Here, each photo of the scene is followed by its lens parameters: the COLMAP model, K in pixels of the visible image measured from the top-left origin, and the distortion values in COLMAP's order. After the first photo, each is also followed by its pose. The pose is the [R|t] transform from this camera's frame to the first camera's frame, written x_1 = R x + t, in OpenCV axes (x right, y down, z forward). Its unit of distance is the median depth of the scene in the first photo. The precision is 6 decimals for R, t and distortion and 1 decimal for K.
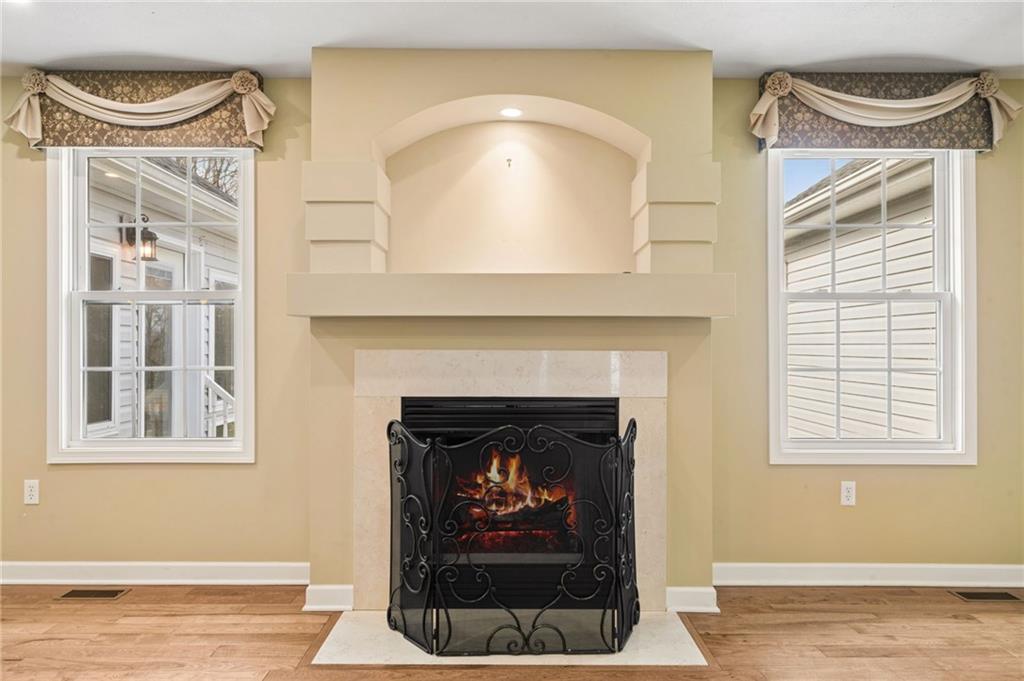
lens RADIAL K [[688.7, 0, 512.0], [0, 688.7, 340.5], [0, 0, 1]] dist [0.003036, 0.000617]
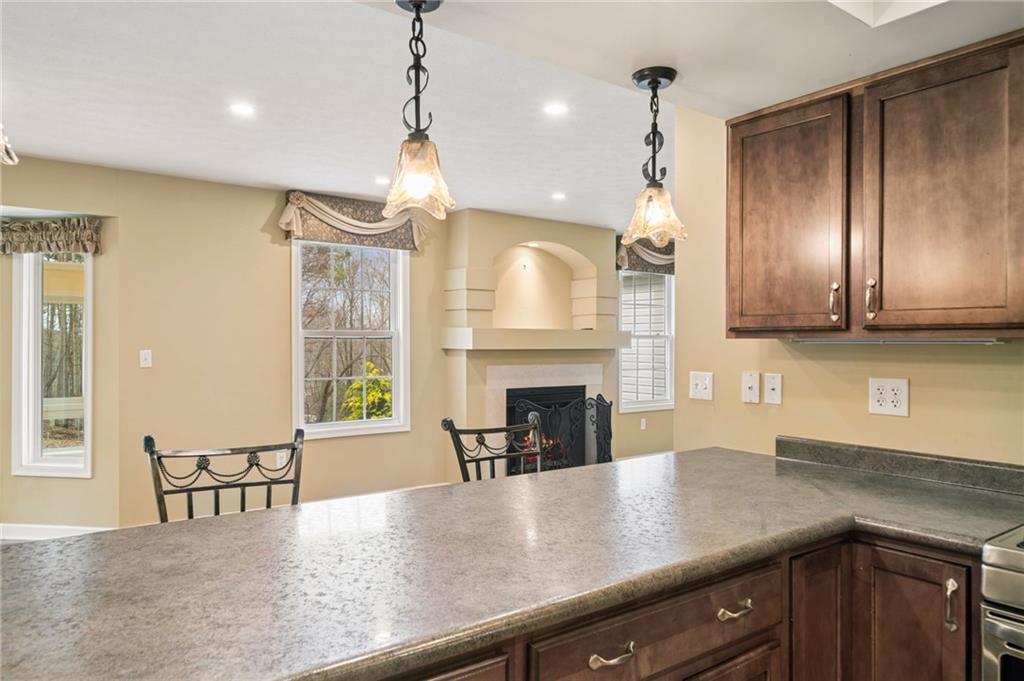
lens RADIAL K [[688.7, 0, 512.0], [0, 688.7, 340.5], [0, 0, 1]] dist [0.003036, 0.000617]
pose [[0.799738, 0.002650, 0.600344, -1.257306], [-0.007387, 0.999958, 0.005426, -0.064247], [-0.600304, -0.008774, 0.799724, -0.565233]]
